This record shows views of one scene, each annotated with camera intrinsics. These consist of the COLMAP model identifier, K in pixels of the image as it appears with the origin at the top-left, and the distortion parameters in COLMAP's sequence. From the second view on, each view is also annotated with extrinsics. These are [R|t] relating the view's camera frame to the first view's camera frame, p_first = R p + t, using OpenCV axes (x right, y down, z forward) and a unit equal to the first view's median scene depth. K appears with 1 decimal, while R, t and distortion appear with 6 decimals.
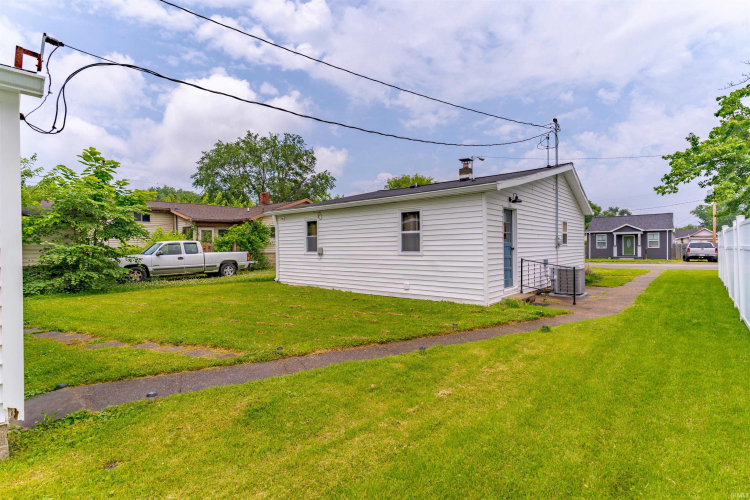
lens RADIAL K [[364.8, 0, 375.6], [0, 364.8, 249.8], [0, 0, 1]] dist [0.000709, 0.001496]
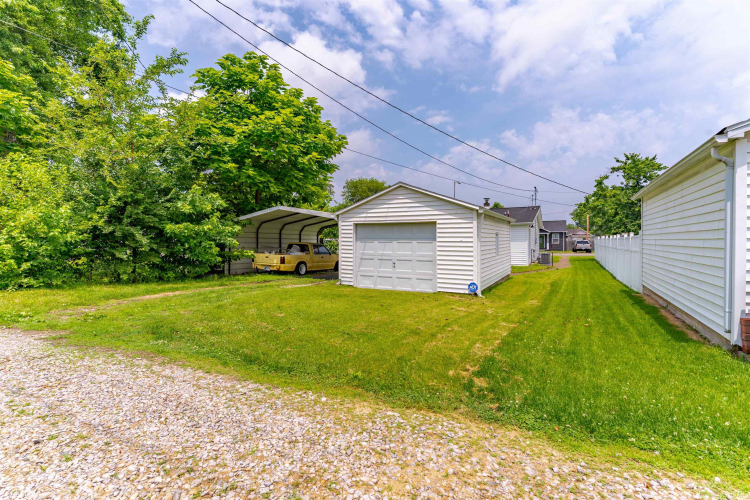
lens RADIAL K [[364.8, 0, 374.5], [0, 364.8, 250.4], [0, 0, 1]] dist [0.000709, 0.001496]
pose [[0.974457, 0.004999, 0.224518, -0.405432], [-0.010344, 0.999690, 0.022637, -0.004091], [-0.224335, -0.024381, 0.974207, -0.405571]]
